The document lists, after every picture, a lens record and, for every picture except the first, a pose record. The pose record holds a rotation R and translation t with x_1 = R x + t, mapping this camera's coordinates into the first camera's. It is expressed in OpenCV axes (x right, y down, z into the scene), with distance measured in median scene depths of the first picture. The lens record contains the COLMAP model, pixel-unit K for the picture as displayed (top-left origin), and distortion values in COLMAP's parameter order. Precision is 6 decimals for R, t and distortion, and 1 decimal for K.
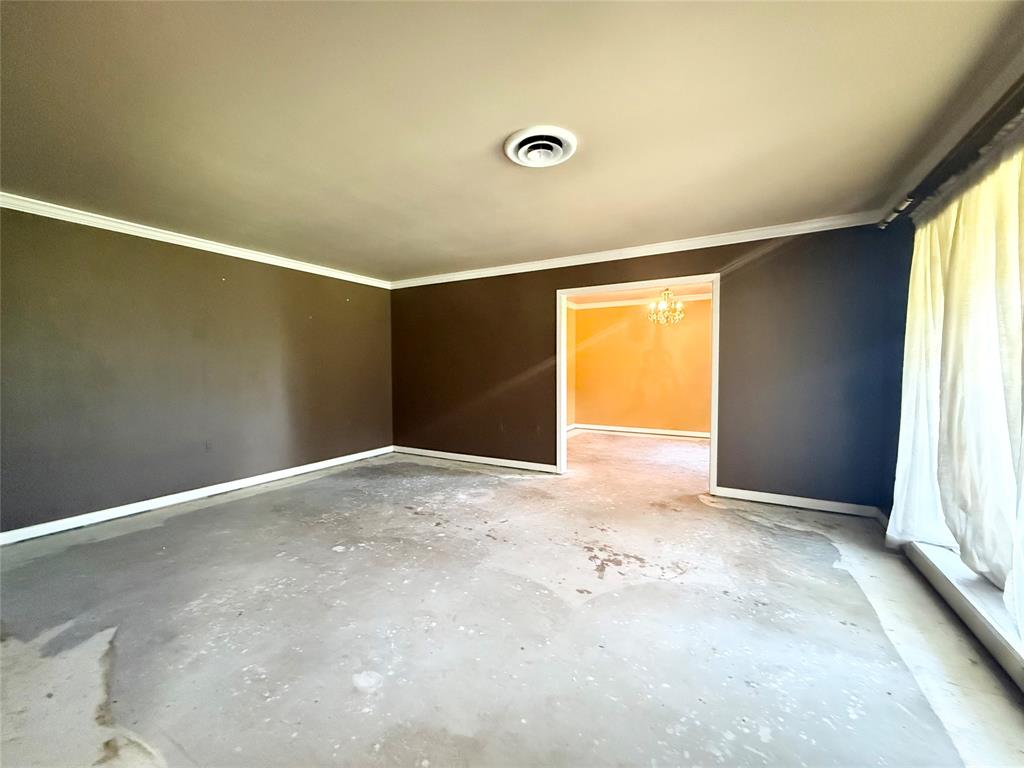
lens RADIAL K [[409.7, 0, 511.6], [0, 409.7, 389.4], [0, 0, 1]] dist [0.001003, 0.000274]
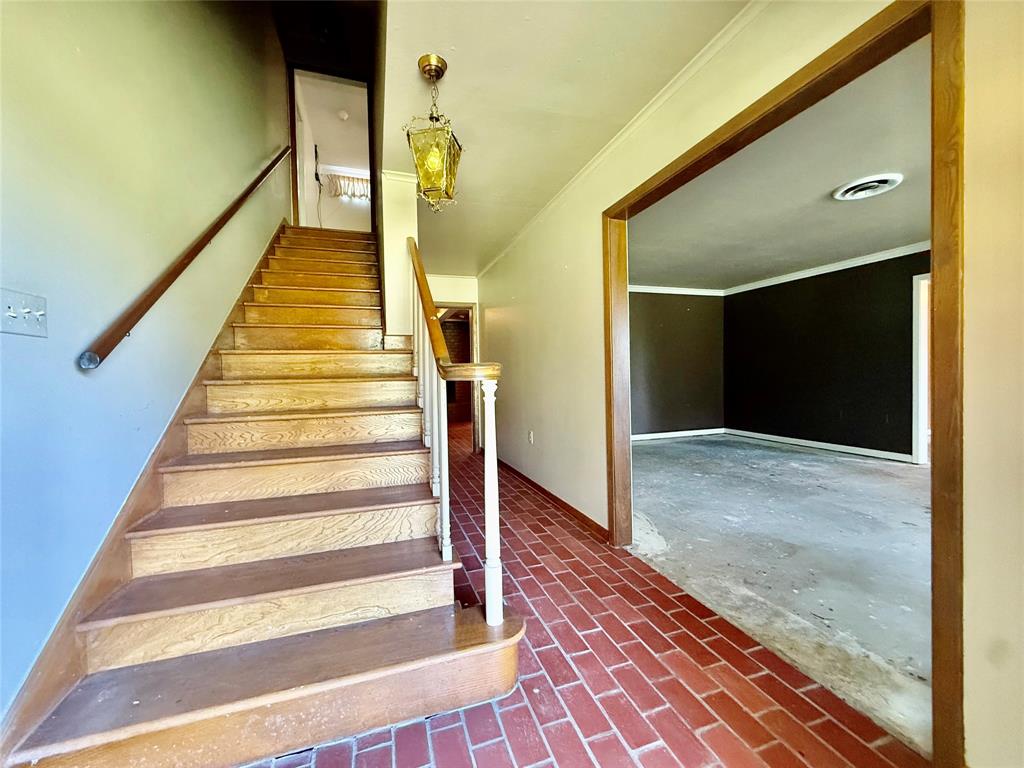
lens RADIAL K [[409.7, 0, 509.8], [0, 409.7, 382.7], [0, 0, 1]] dist [0.001003, 0.000274]
pose [[0.743936, 0.002973, -0.668244, 0.066245], [-0.019711, 0.999653, -0.017496, 0.065849], [0.667960, 0.026188, 0.743736, -0.500818]]
